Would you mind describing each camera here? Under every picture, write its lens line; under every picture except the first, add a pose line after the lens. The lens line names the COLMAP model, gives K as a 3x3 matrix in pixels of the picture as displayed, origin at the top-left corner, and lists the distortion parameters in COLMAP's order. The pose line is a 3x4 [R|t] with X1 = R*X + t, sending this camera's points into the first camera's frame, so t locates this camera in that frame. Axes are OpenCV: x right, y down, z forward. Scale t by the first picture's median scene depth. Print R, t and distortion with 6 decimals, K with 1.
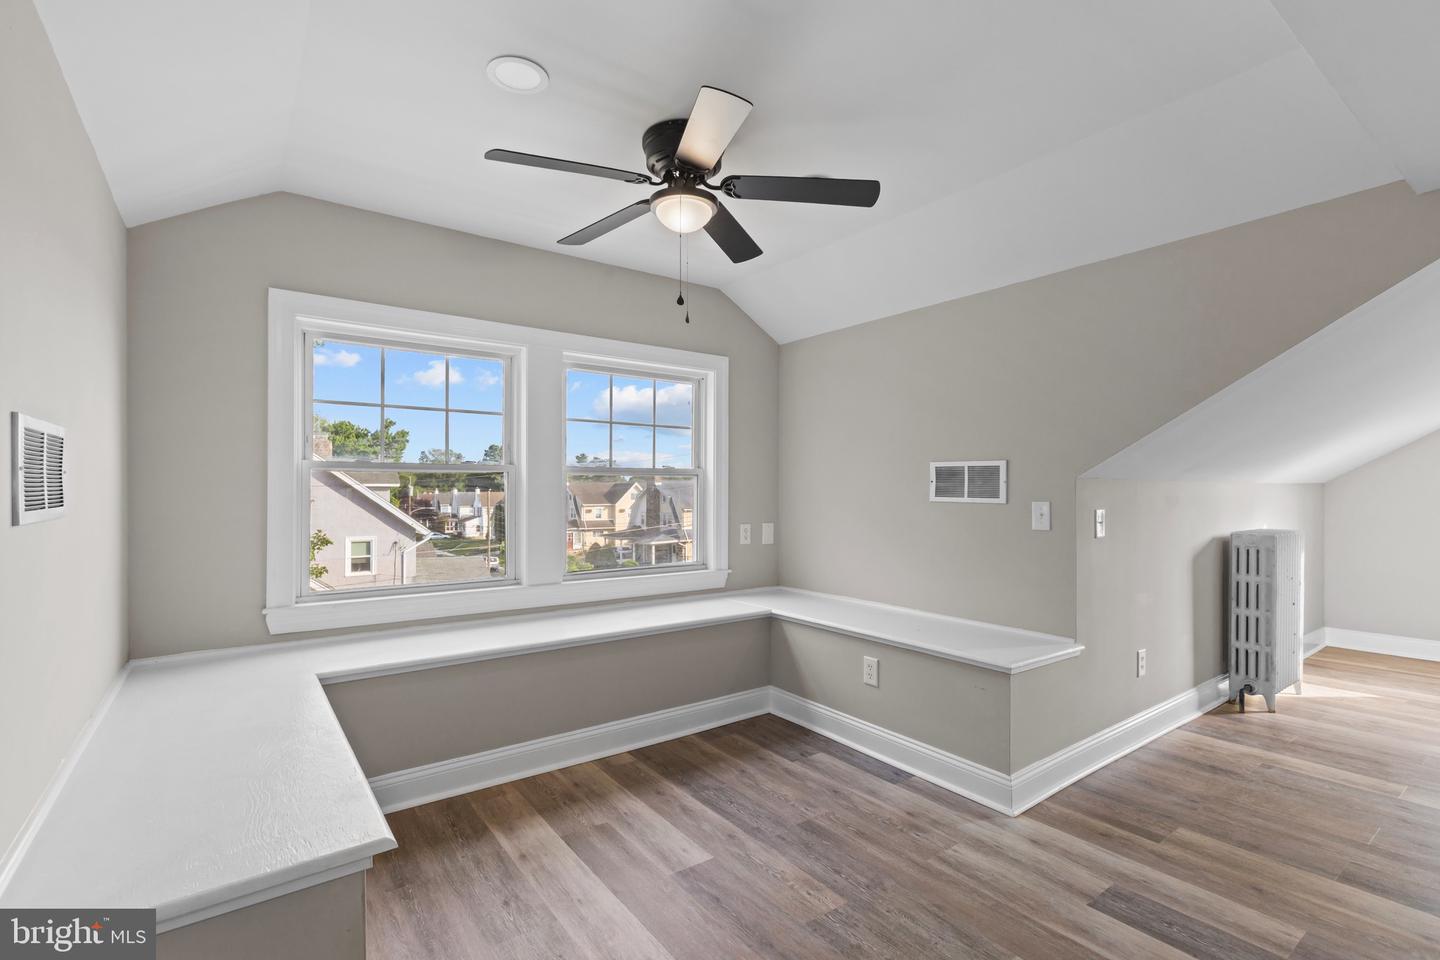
lens RADIAL K [[663.3, 0, 717.0], [0, 663.3, 494.1], [0, 0, 1]] dist [0.001010, 0.000172]
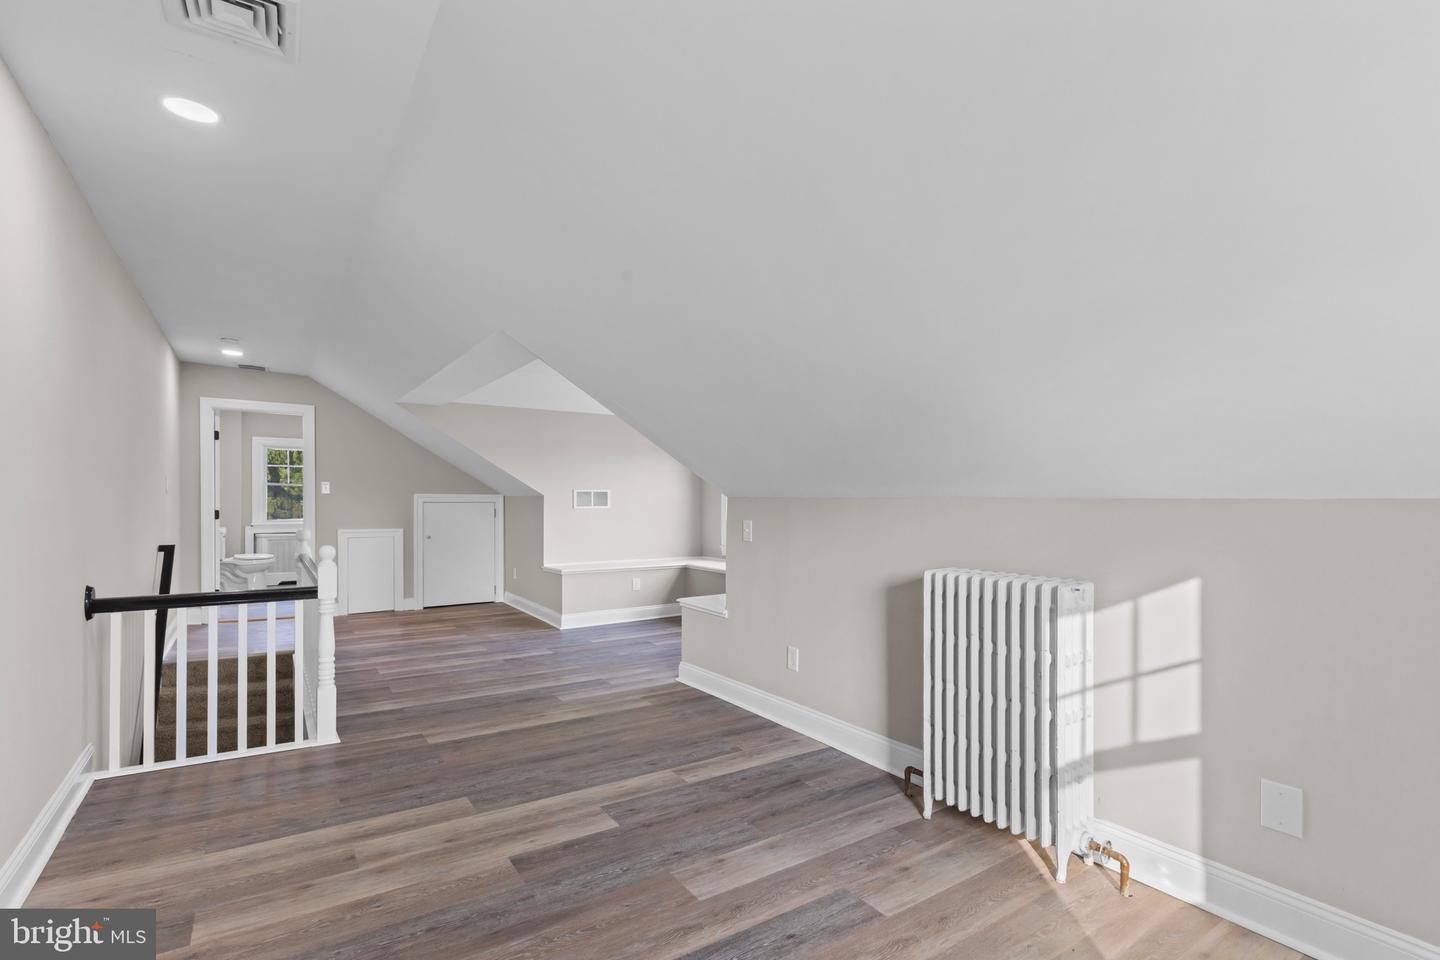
lens RADIAL K [[663.3, 0, 717.0], [0, 663.3, 494.1], [0, 0, 1]] dist [0.001010, 0.000172]
pose [[-0.034469, -0.007250, -0.999379, 2.595958], [-0.005646, 0.999959, -0.007060, -0.017716], [0.999390, 0.005399, -0.034508, 1.335633]]
